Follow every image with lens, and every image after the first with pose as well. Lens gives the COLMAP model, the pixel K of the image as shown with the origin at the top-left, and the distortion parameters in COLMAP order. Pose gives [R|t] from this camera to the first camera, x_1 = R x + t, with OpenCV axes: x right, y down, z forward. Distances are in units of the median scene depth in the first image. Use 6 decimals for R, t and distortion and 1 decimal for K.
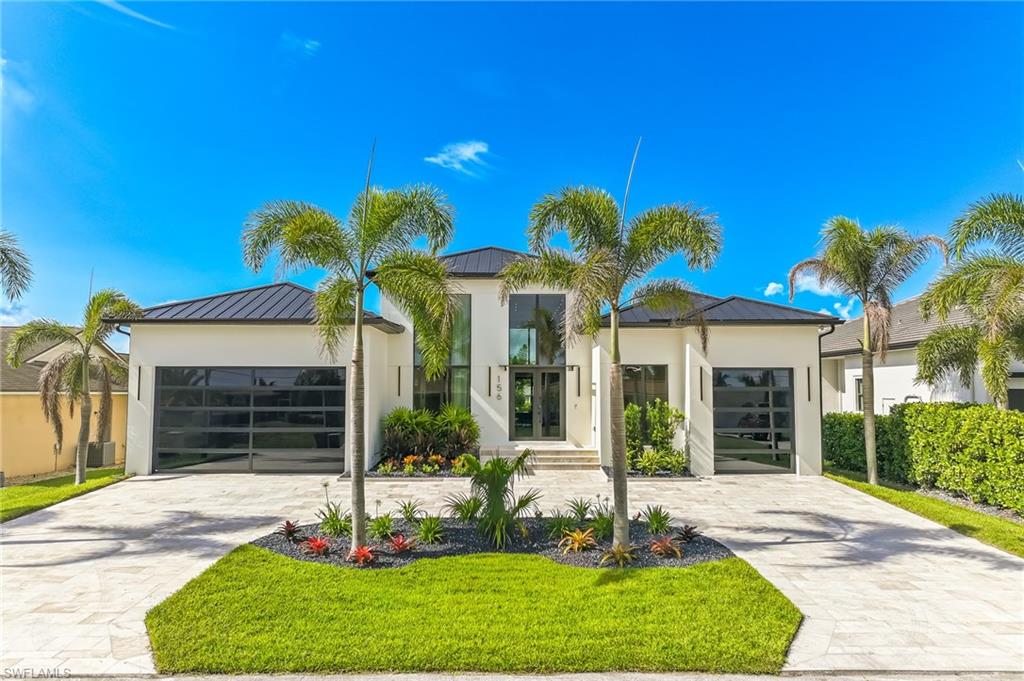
lens RADIAL K [[720.2, 0, 511.8], [0, 720.2, 341.7], [0, 0, 1]] dist [0.010448, 0.013912]
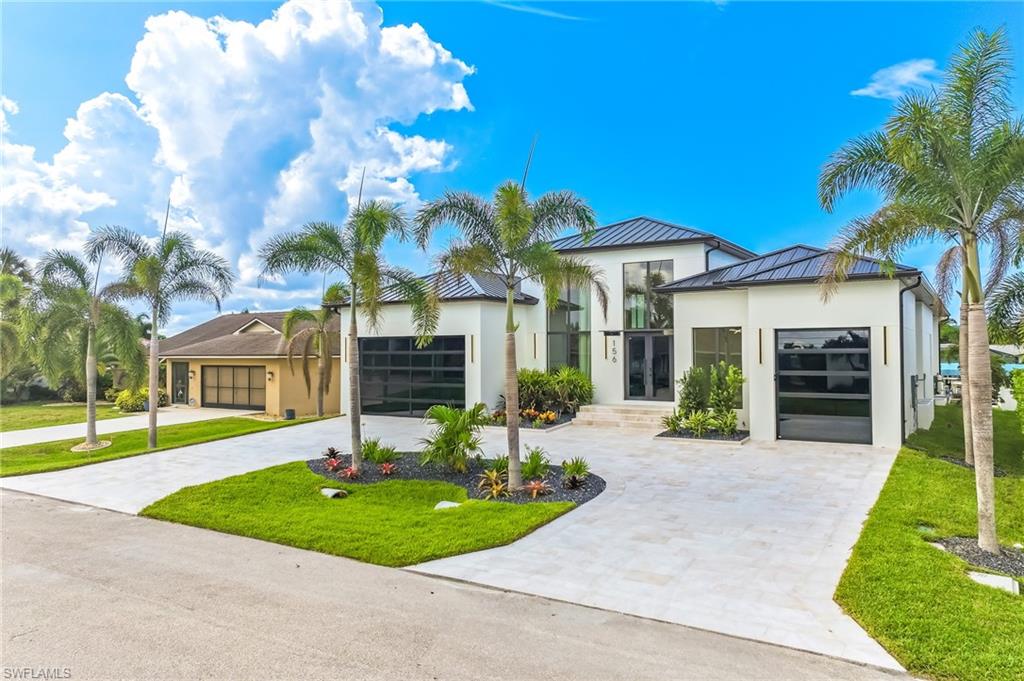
lens RADIAL K [[720.2, 0, 515.9], [0, 720.2, 337.1], [0, 0, 1]] dist [0.010448, 0.013912]
pose [[0.843132, -0.015372, -0.537486, 0.475200], [0.041344, 0.998485, 0.036297, -0.002345], [0.536114, -0.052825, 0.842491, 0.009741]]
